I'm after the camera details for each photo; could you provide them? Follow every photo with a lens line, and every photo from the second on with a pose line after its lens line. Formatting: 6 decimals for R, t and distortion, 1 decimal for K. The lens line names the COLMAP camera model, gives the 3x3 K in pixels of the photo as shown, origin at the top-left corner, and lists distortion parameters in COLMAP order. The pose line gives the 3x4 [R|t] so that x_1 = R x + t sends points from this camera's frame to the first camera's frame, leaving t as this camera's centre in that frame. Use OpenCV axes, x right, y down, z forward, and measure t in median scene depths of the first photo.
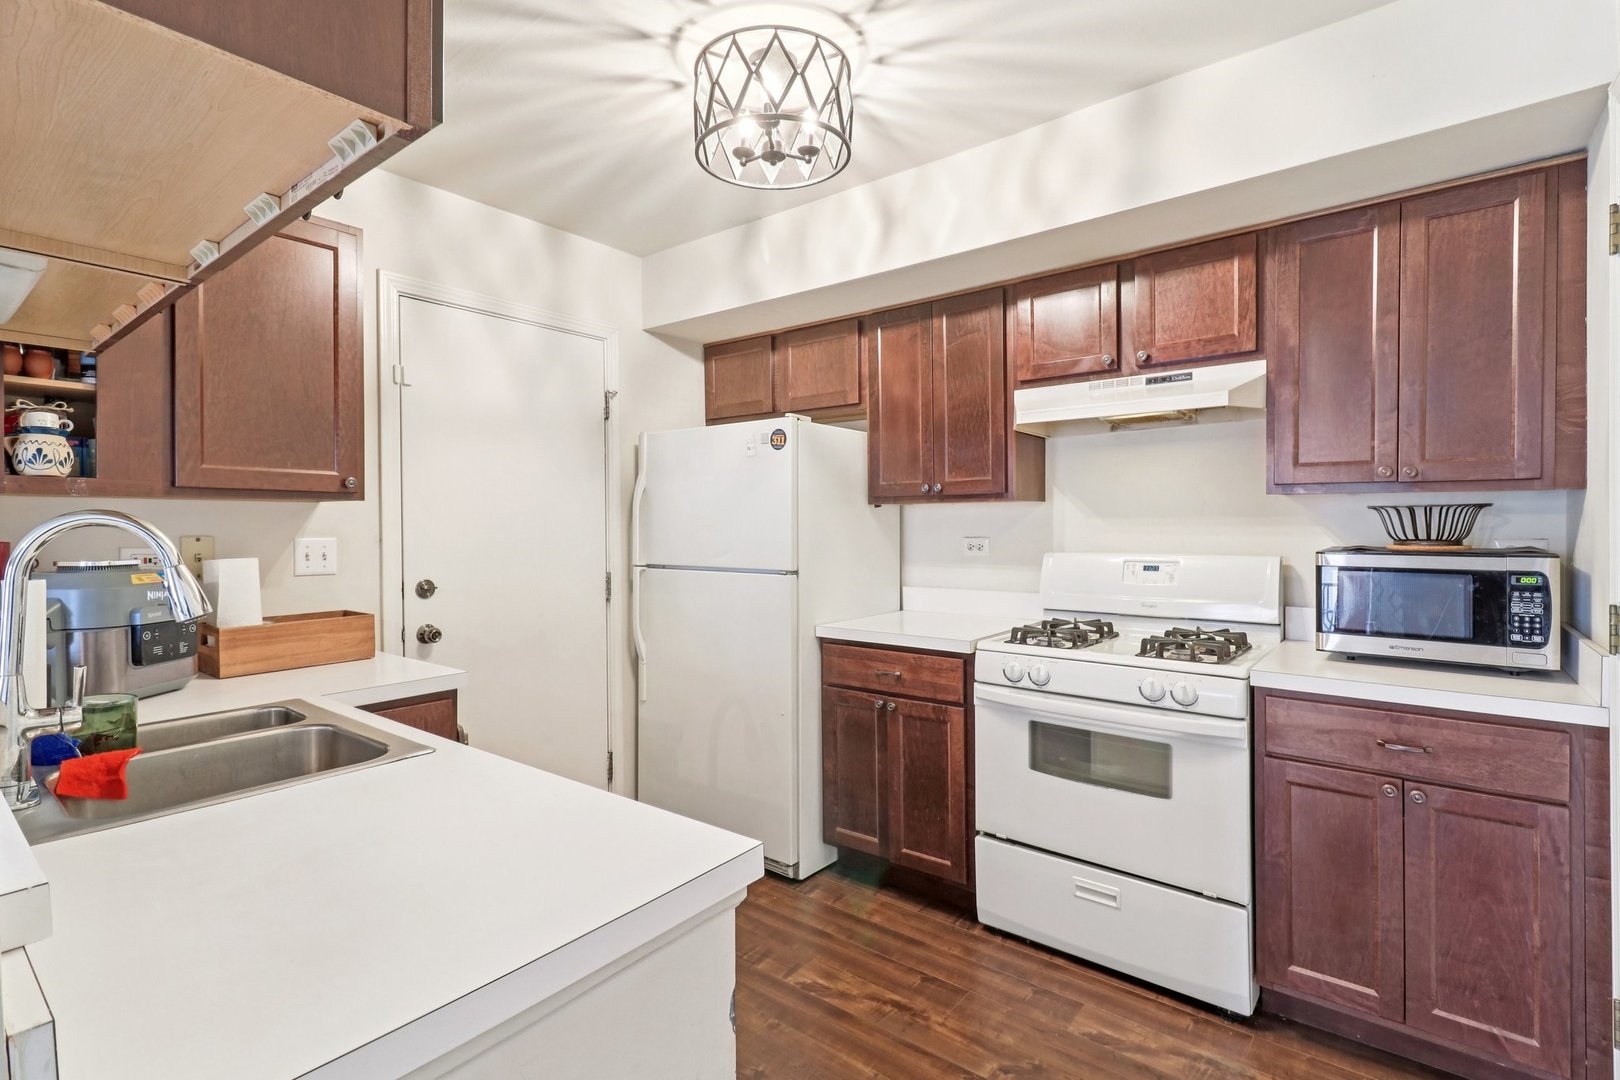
lens RADIAL K [[753.5, 0, 806.2], [0, 753.5, 524.6], [0, 0, 1]] dist [0.001636, -0.016396]
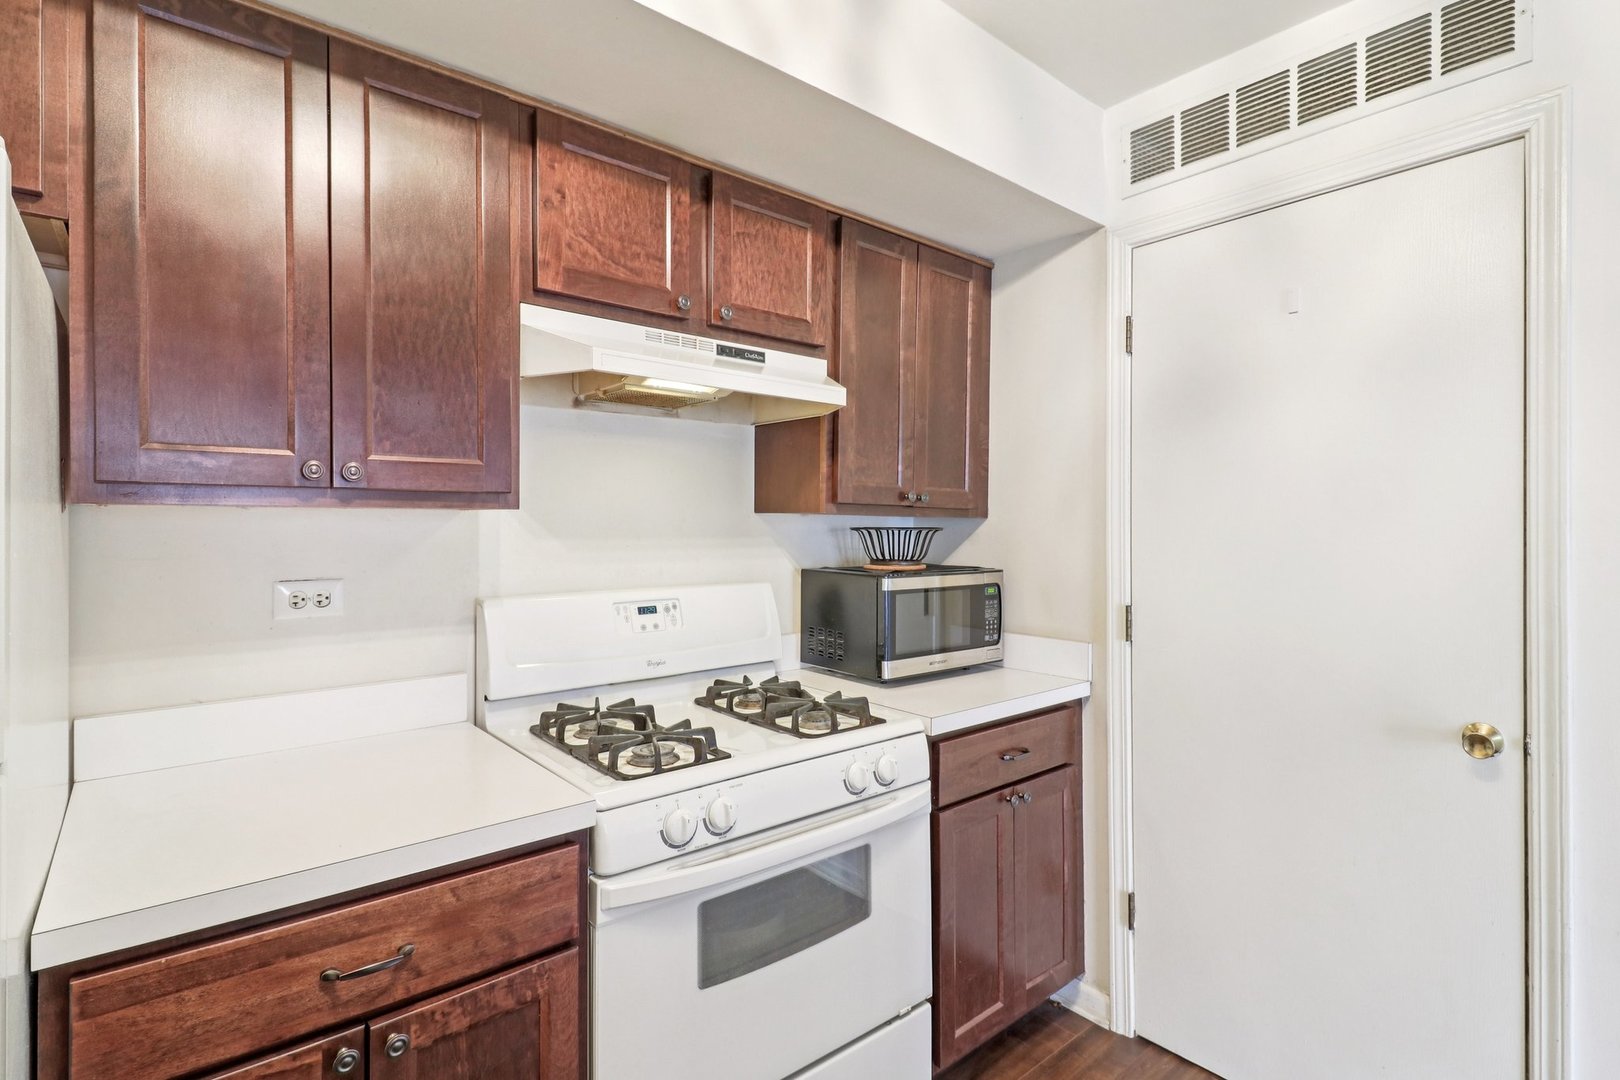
lens RADIAL K [[753.5, 0, 806.2], [0, 753.5, 524.6], [0, 0, 1]] dist [0.001636, -0.016396]
pose [[0.198202, 0.011843, 0.980090, -0.242912], [0.004252, 0.999907, -0.012943, -0.014891], [-0.980152, 0.006733, 0.198133, 0.817998]]
